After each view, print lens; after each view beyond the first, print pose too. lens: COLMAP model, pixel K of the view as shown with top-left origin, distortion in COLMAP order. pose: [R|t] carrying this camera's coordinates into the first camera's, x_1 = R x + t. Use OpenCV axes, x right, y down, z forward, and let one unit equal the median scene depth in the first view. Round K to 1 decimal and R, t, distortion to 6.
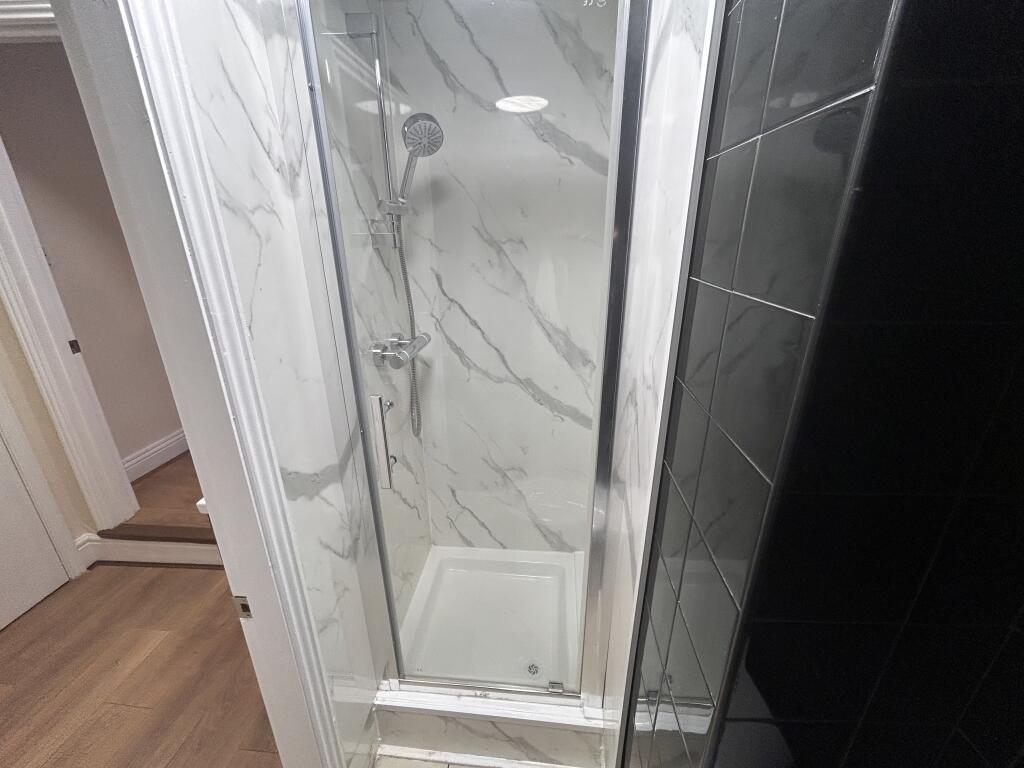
lens RADIAL K [[415.9, 0, 514.0], [0, 415.9, 382.8], [0, 0, 1]] dist [-0.000225, 0.000025]
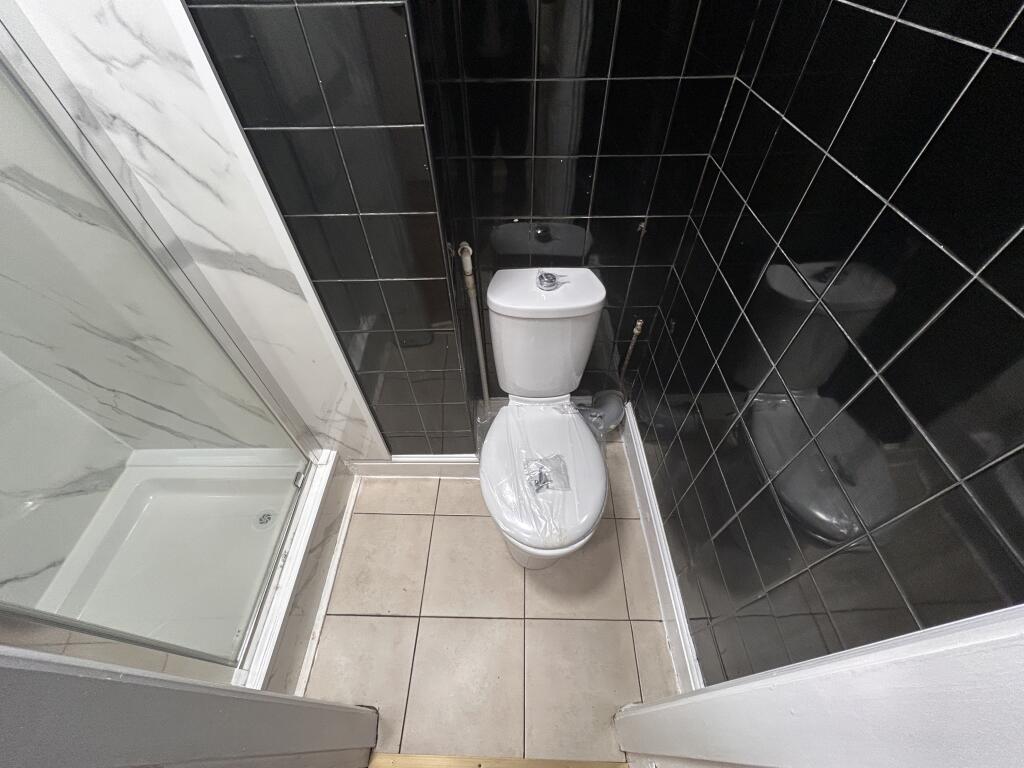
lens RADIAL K [[415.9, 0, 514.0], [0, 415.9, 386.1], [0, 0, 1]] dist [-0.000225, 0.000025]
pose [[-0.093945, -0.760116, 0.642960, -0.425764], [0.353081, 0.578400, 0.735383, 0.029941], [-0.930864, 0.296103, 0.214045, 0.212396]]
